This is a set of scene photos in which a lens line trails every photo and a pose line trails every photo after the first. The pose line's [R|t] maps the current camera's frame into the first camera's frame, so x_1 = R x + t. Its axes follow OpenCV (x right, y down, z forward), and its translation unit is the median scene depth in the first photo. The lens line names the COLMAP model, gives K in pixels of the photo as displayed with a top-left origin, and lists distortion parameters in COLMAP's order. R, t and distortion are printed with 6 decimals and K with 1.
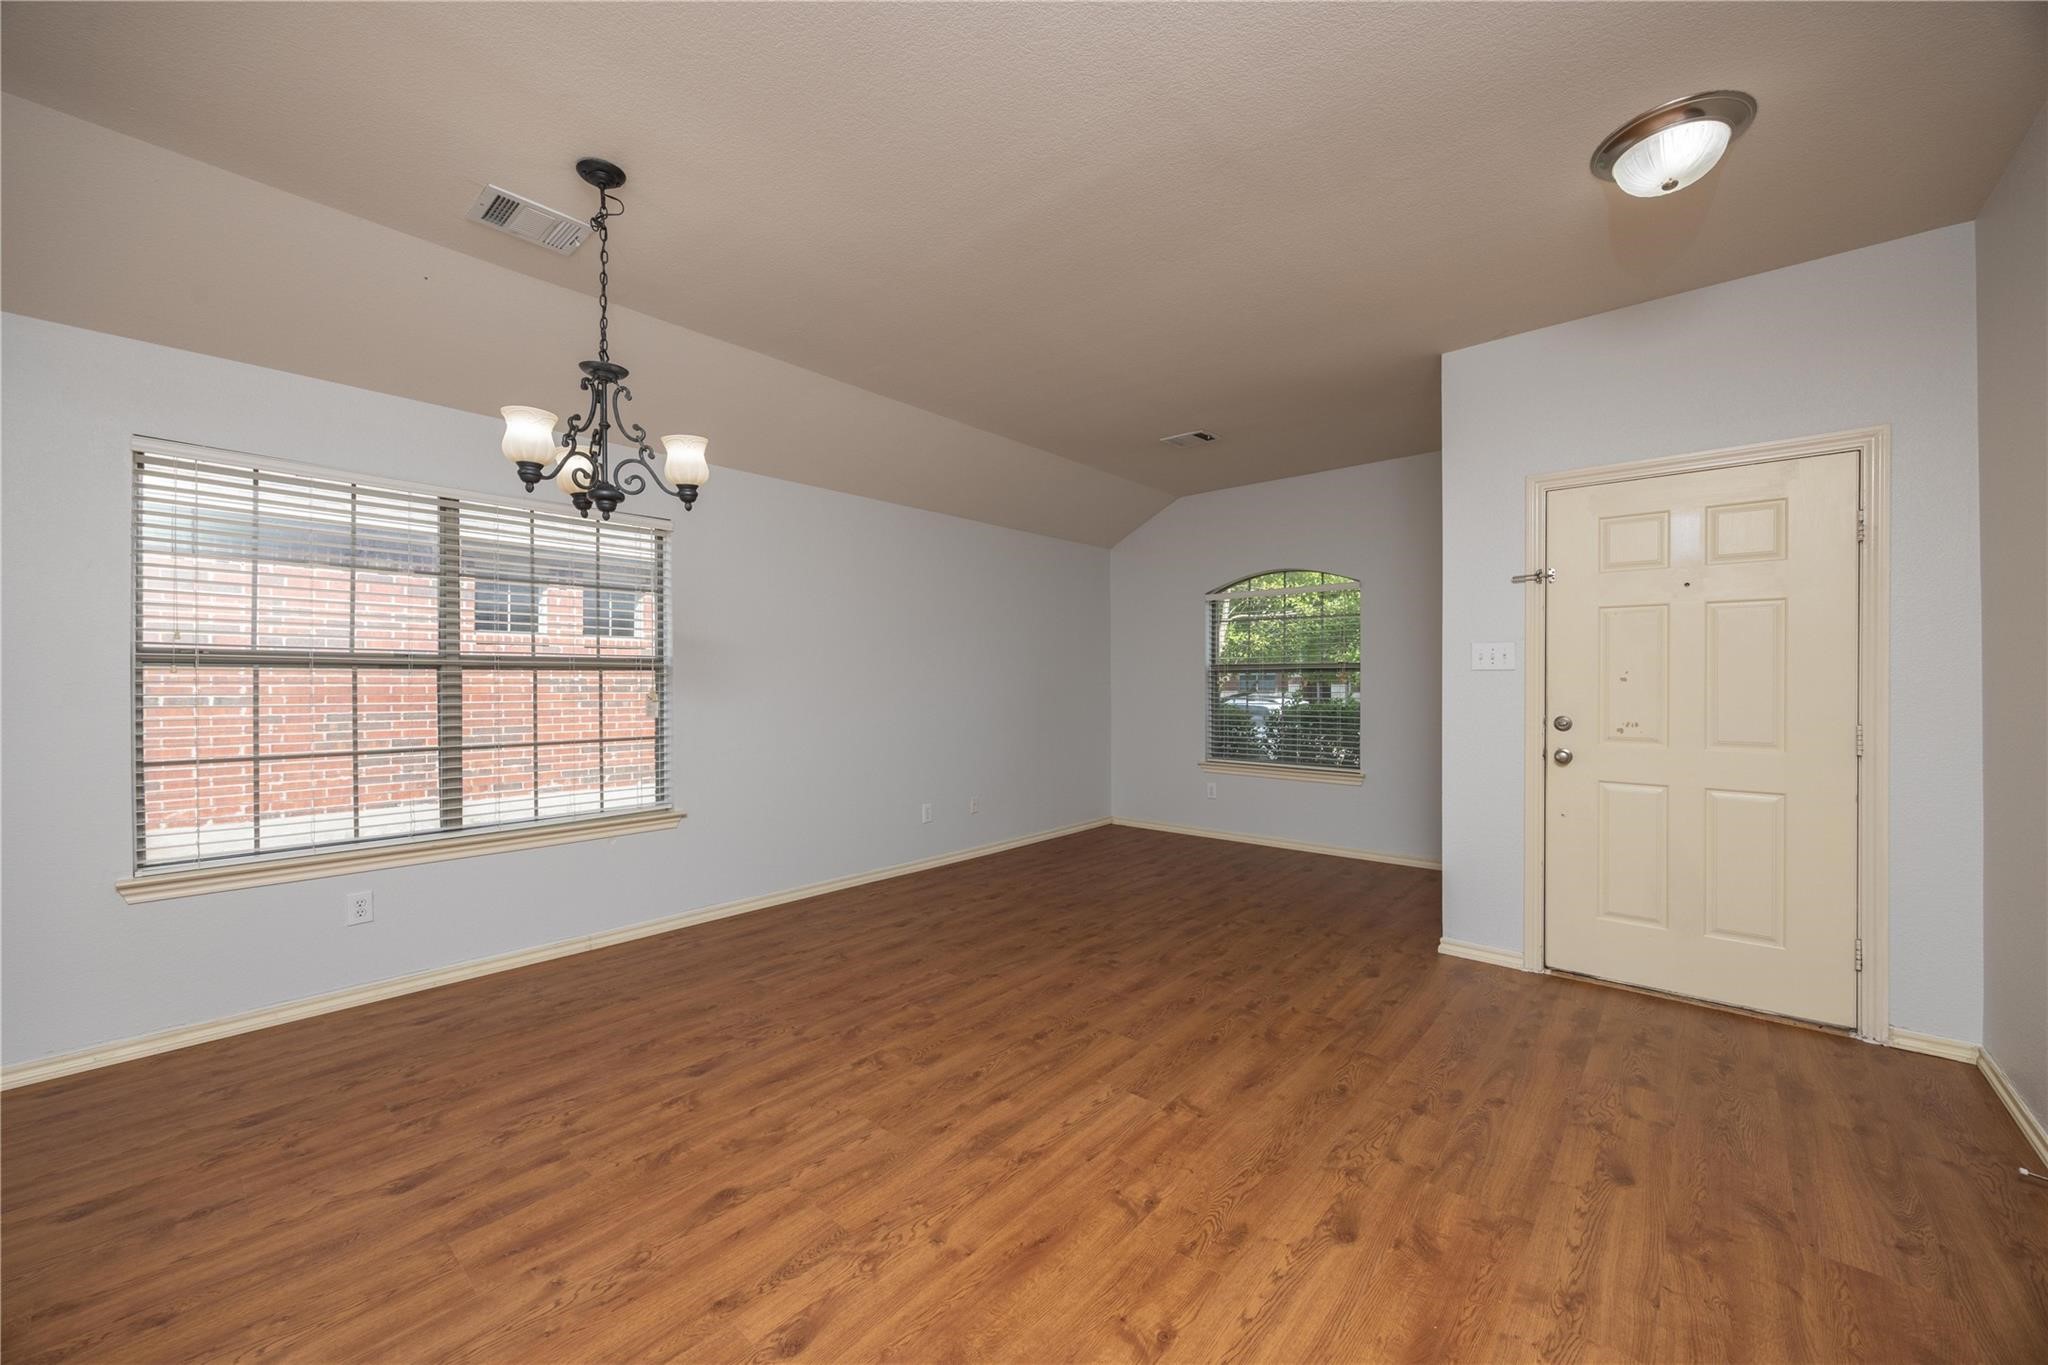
lens RADIAL K [[783.9, 0, 1015.0], [0, 783.9, 681.6], [0, 0, 1]] dist [-0.001776, 0.000277]
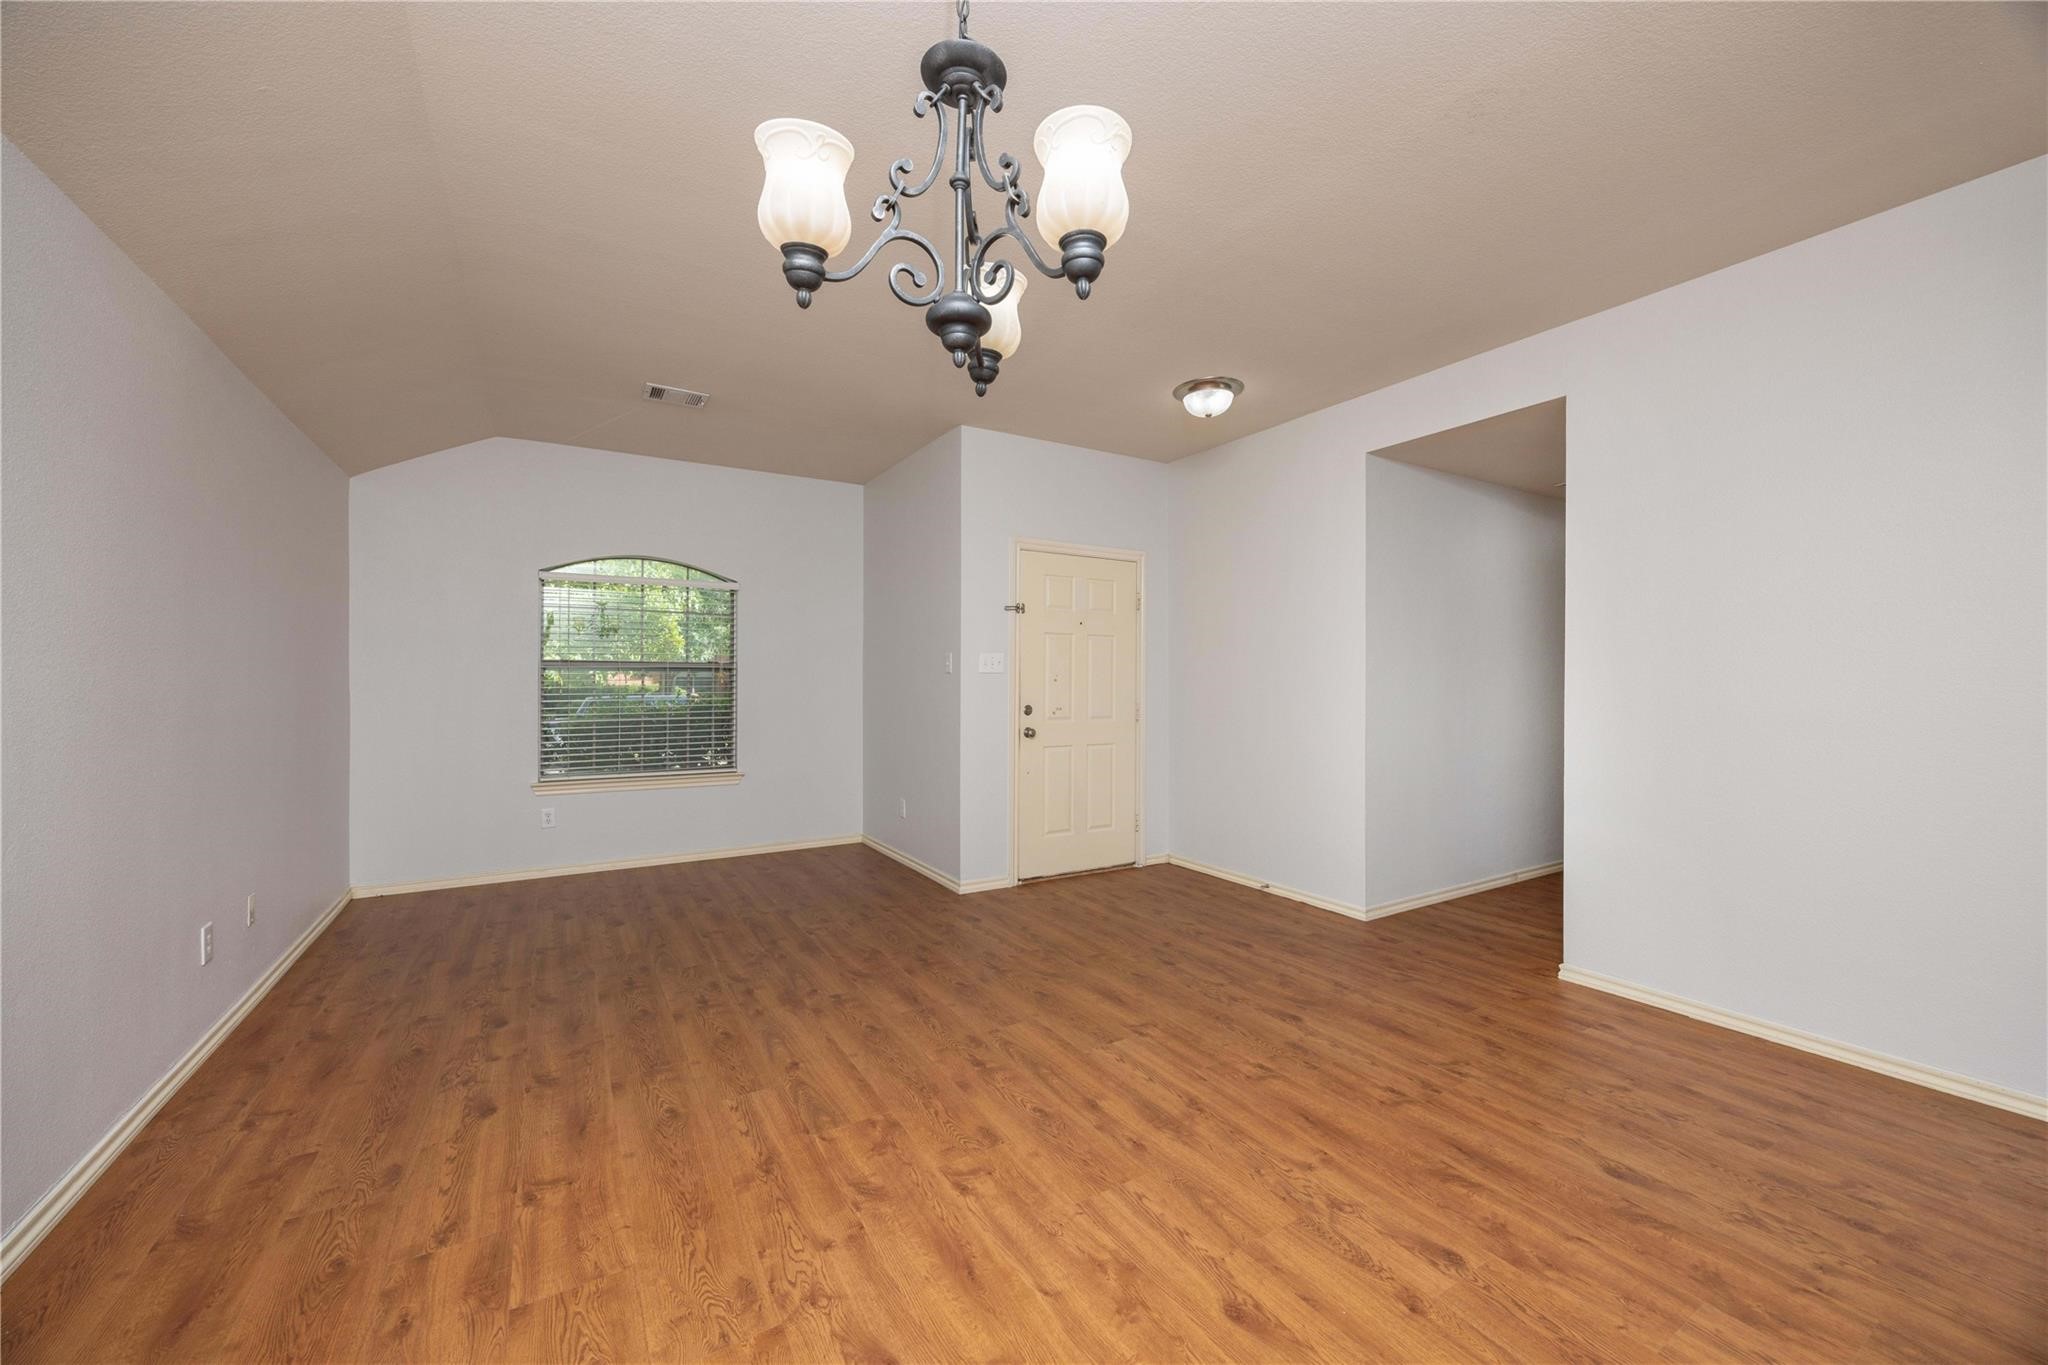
lens RADIAL K [[783.9, 0, 1040.2], [0, 783.9, 676.2], [0, 0, 1]] dist [-0.001776, 0.000277]
pose [[0.287927, 0.006825, 0.957628, -0.822356], [0.001167, 0.999971, -0.007477, 0.003559], [-0.957652, 0.003271, 0.287911, 0.655384]]
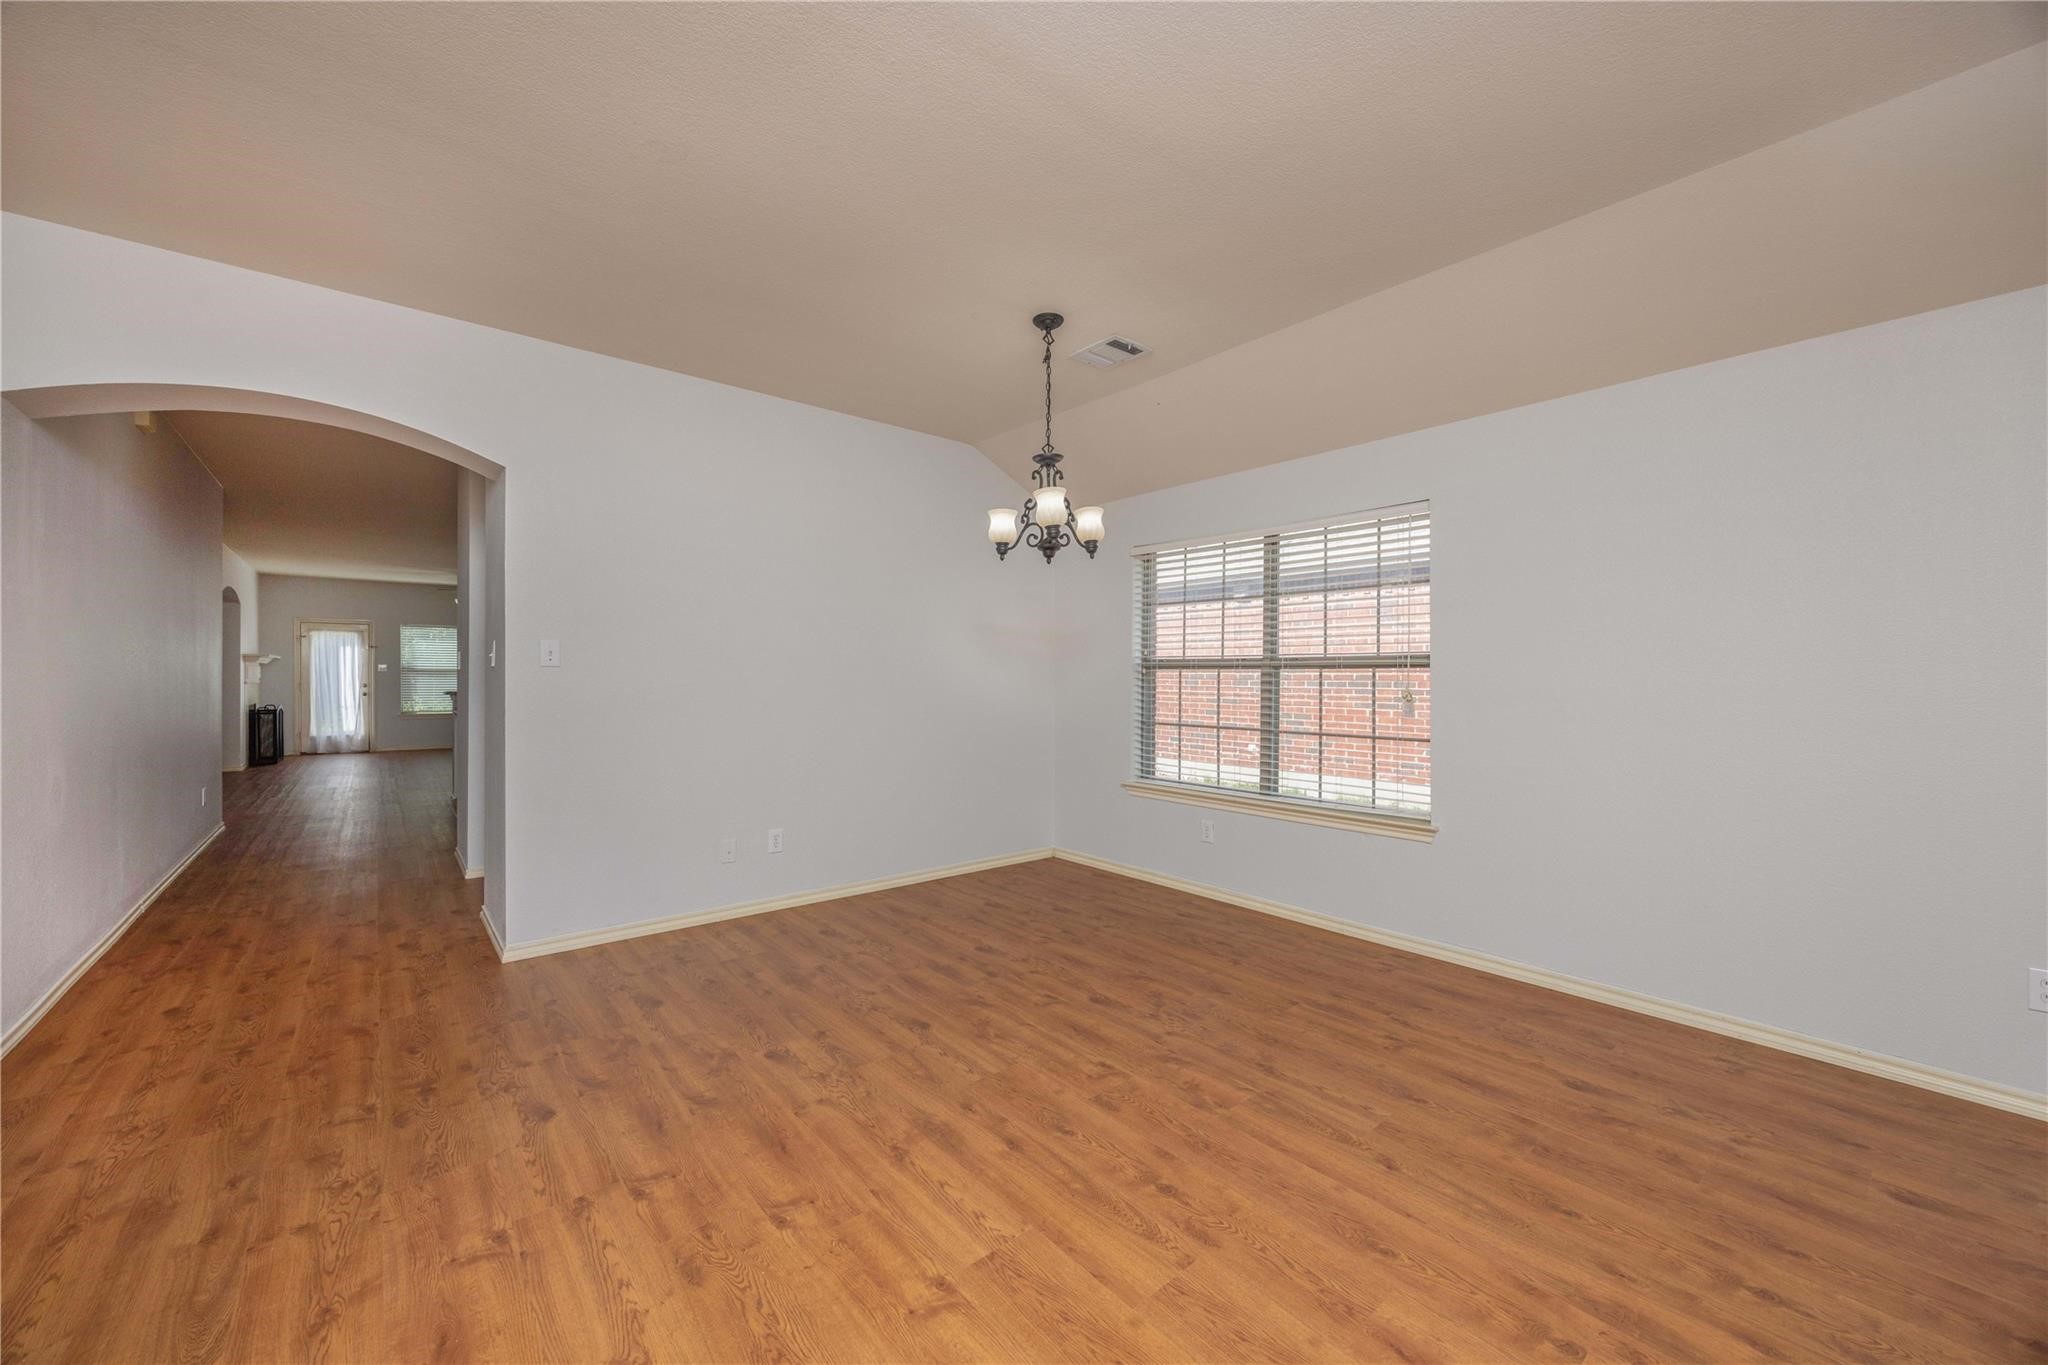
lens RADIAL K [[783.9, 0, 1041.2], [0, 783.9, 674.2], [0, 0, 1]] dist [-0.001776, 0.000277]
pose [[-0.140515, -0.003371, -0.990073, 0.726065], [-0.003359, 0.999990, -0.002928, -0.002029], [0.990073, 0.002914, -0.140525, 0.972878]]
